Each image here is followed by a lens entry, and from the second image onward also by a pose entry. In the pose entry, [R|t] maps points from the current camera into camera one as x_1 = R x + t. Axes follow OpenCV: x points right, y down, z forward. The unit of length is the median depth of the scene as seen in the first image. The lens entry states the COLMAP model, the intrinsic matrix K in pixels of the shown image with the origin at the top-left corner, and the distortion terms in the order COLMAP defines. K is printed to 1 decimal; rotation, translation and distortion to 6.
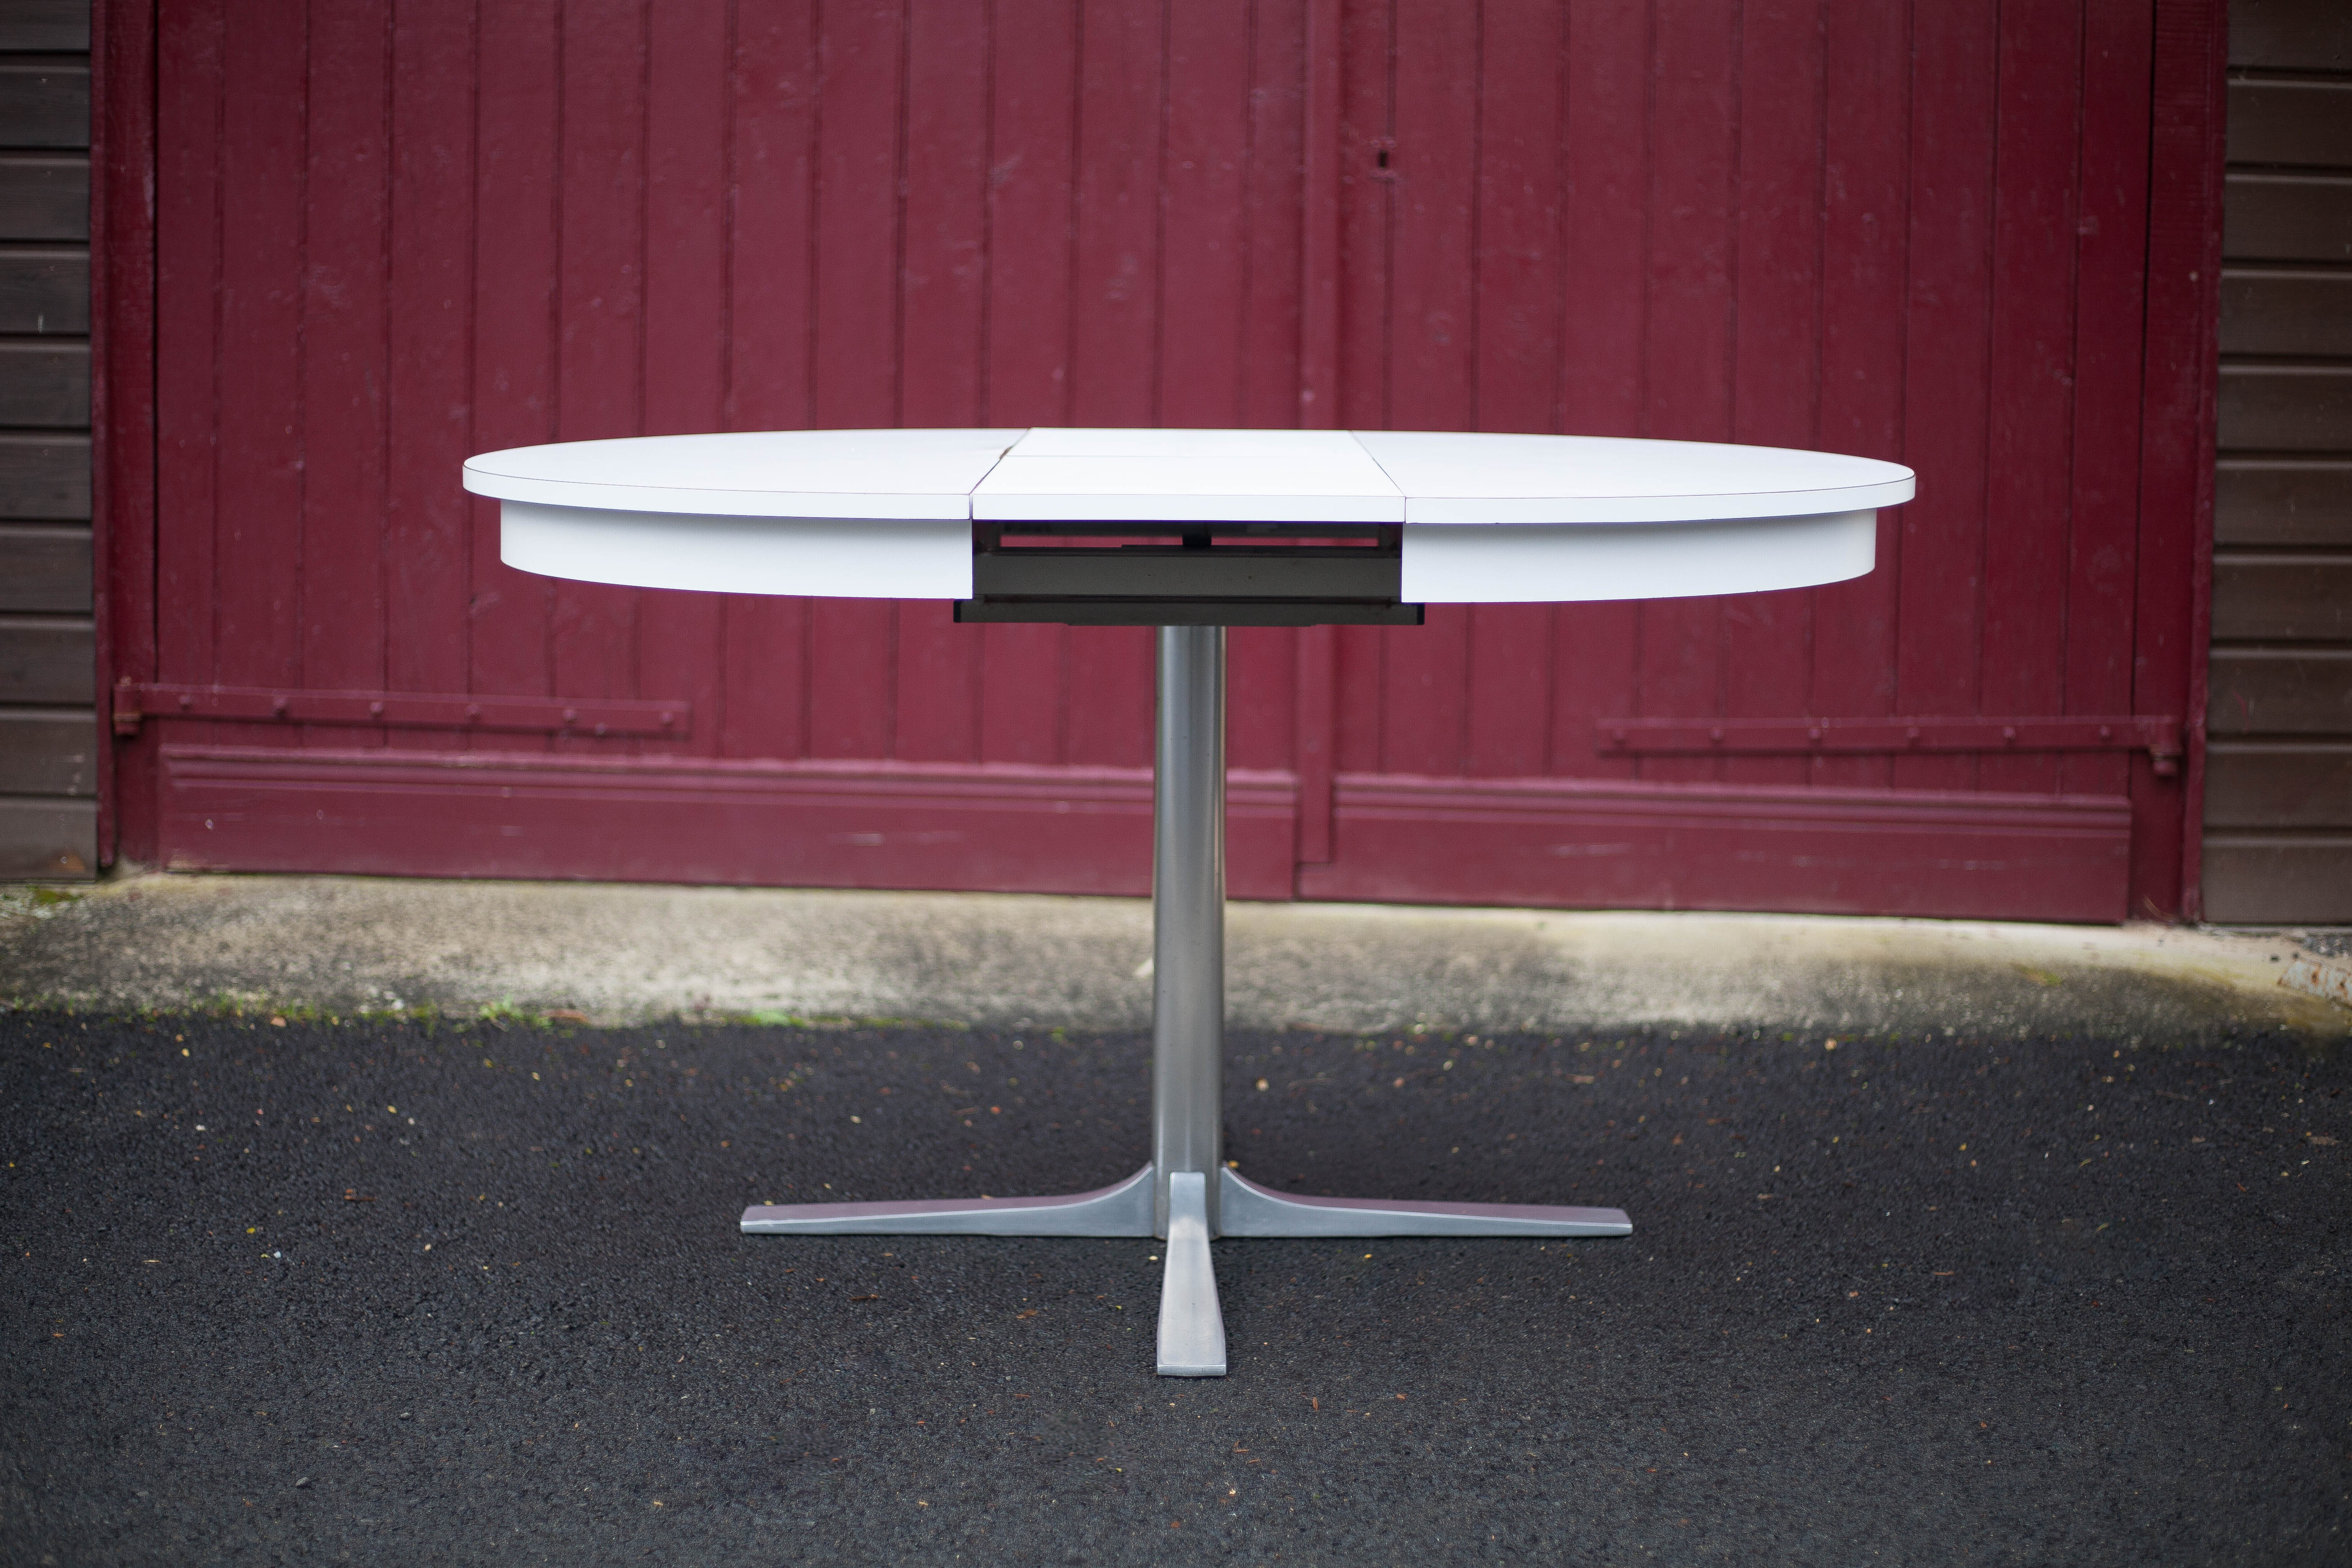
lens RADIAL K [[3472.2, 0, 1176.0], [0, 3472.2, 784.0], [0, 0, 1]] dist [-0.118826, -0.038262]
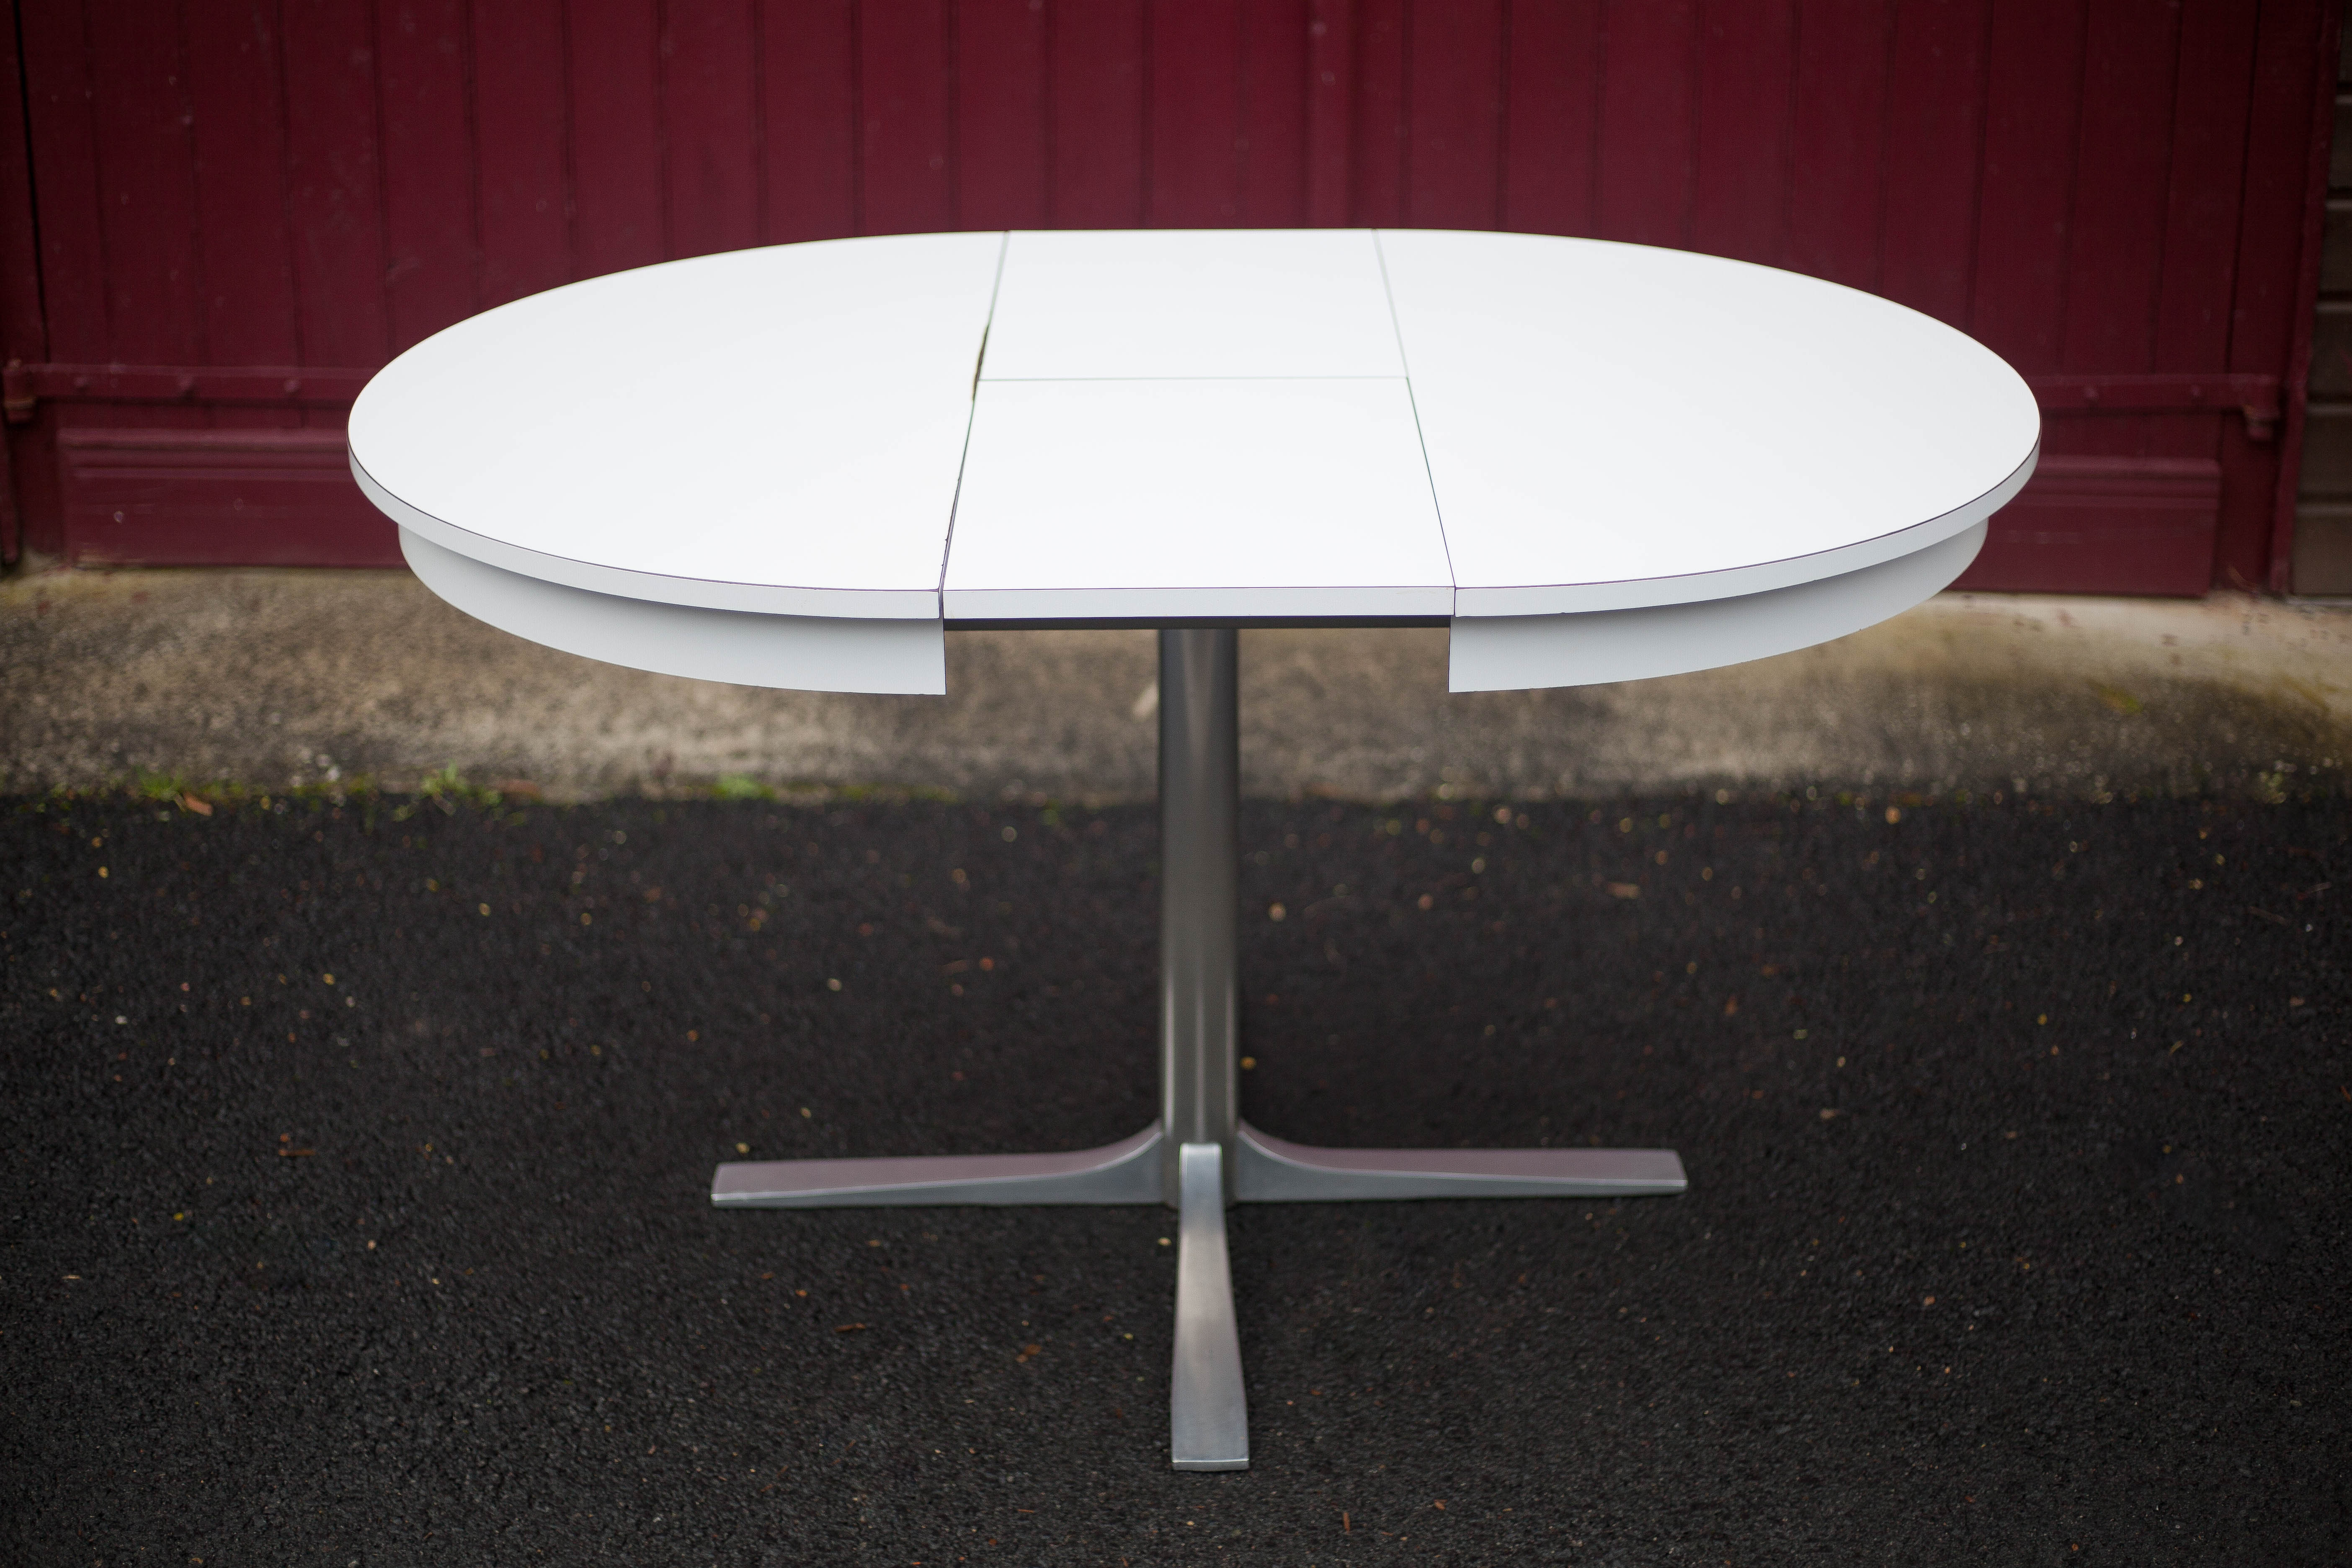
lens RADIAL K [[3472.2, 0, 1176.0], [0, 3472.2, 784.0], [0, 0, 1]] dist [-0.118826, -0.038262]
pose [[0.999903, -0.013878, 0.001035, -0.002051], [0.013191, 0.968835, 0.247355, -0.156448], [-0.004436, -0.247317, 0.968924, 0.107821]]
